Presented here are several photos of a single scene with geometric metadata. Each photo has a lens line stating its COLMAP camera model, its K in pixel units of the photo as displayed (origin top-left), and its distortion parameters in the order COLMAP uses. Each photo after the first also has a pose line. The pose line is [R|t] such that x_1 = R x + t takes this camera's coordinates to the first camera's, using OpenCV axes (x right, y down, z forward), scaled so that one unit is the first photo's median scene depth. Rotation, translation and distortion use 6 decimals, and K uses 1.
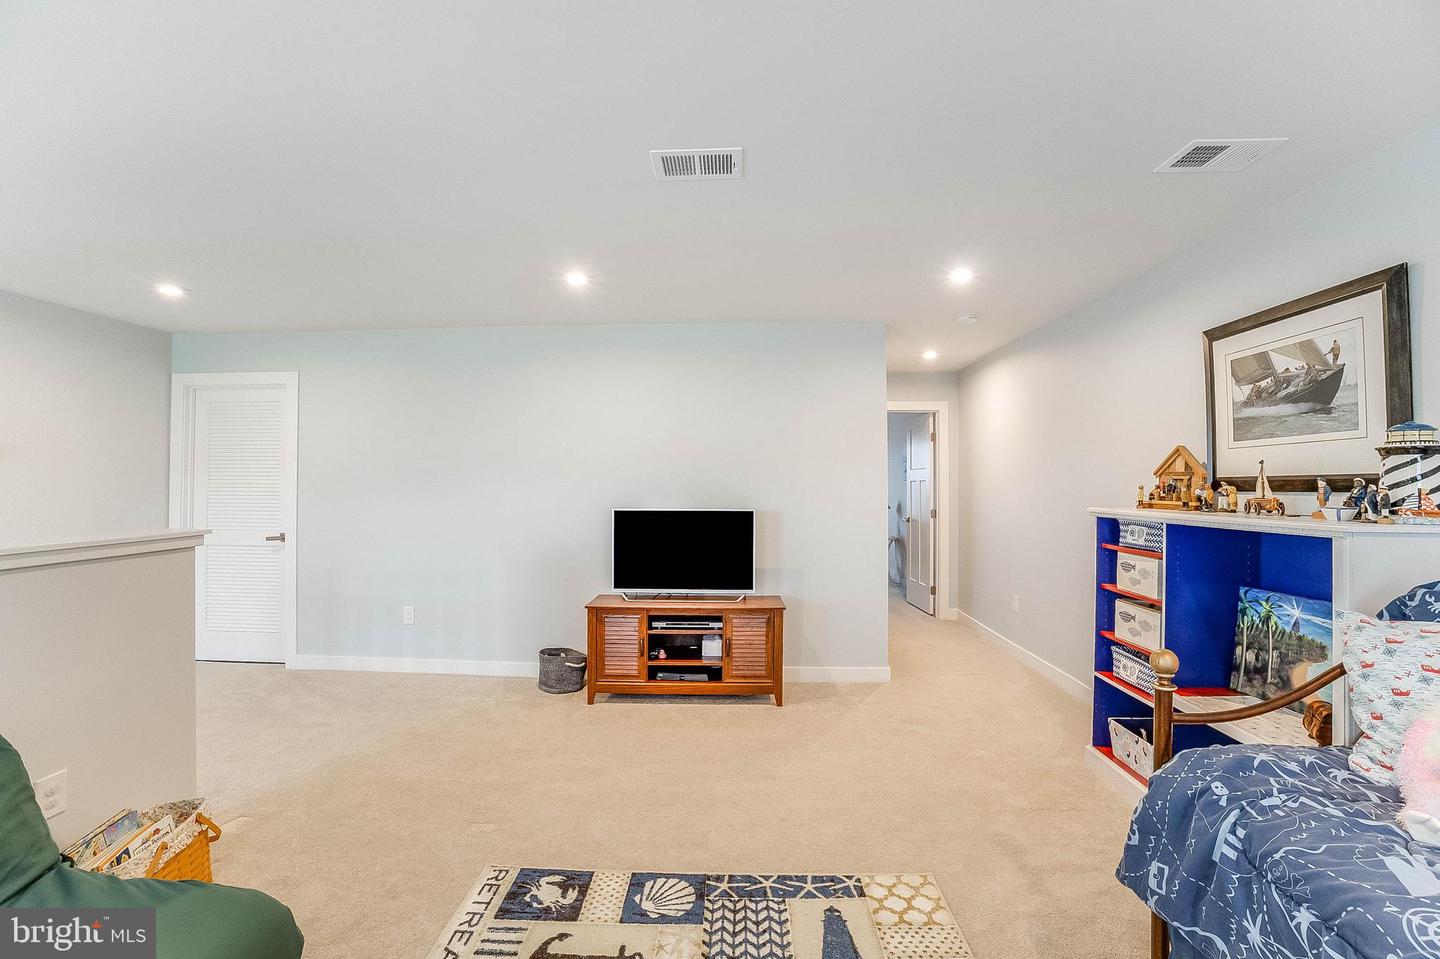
lens RADIAL K [[671.7, 0, 748.3], [0, 671.7, 492.5], [0, 0, 1]] dist [-0.075869, 0.000125]
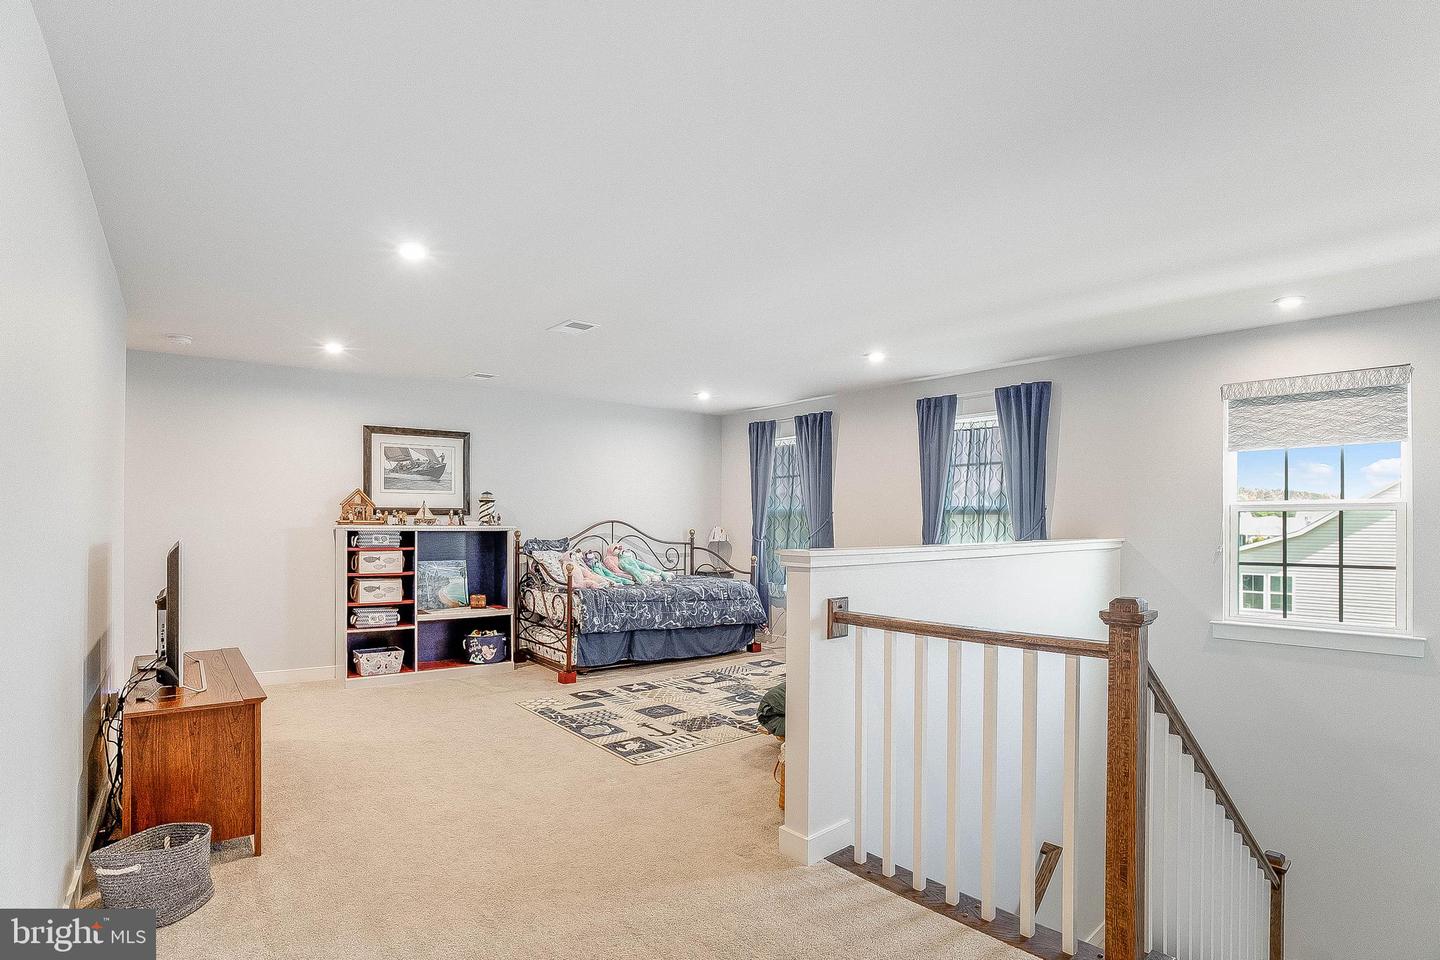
lens RADIAL K [[671.7, 0, 748.3], [0, 671.7, 493.0], [0, 0, 1]] dist [-0.075869, 0.000125]
pose [[-0.694493, 0.015989, 0.719322, -1.760336], [-0.002706, 0.999688, -0.024834, -0.026004], [-0.719495, -0.019194, -0.694233, 1.952459]]
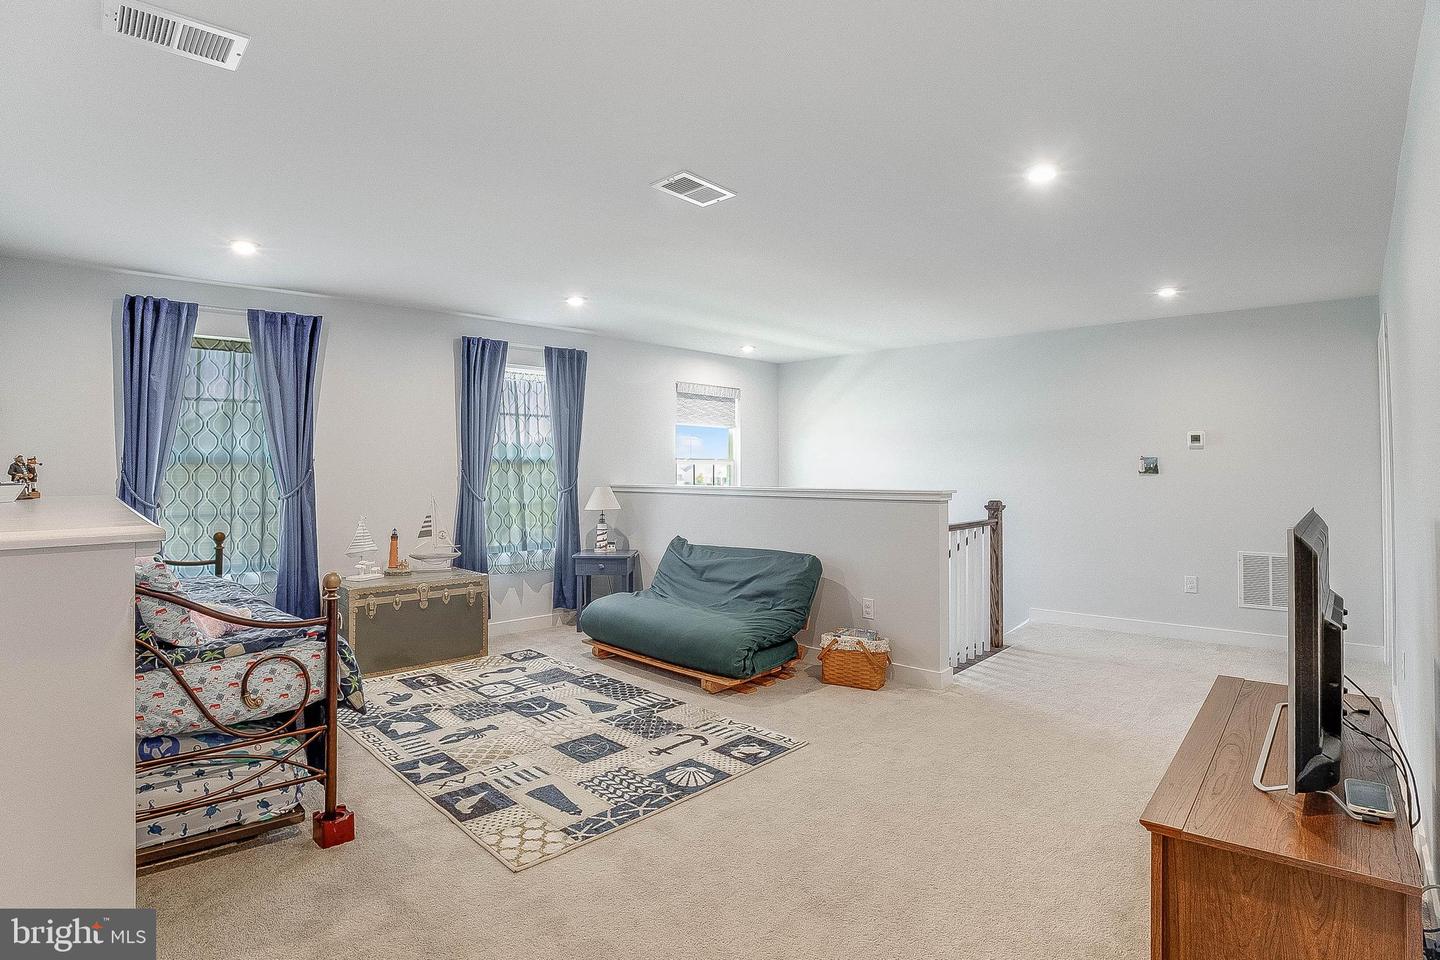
lens RADIAL K [[651.0, 0, 720.0], [0, 651.0, 450.7], [0, 0, 1]] dist [-0.111894, 0.000215]
pose [[-0.703861, -0.025638, -0.709875, 0.731049], [-0.013531, 0.999651, -0.022687, -0.015999], [0.710209, -0.006363, -0.703962, 1.871388]]
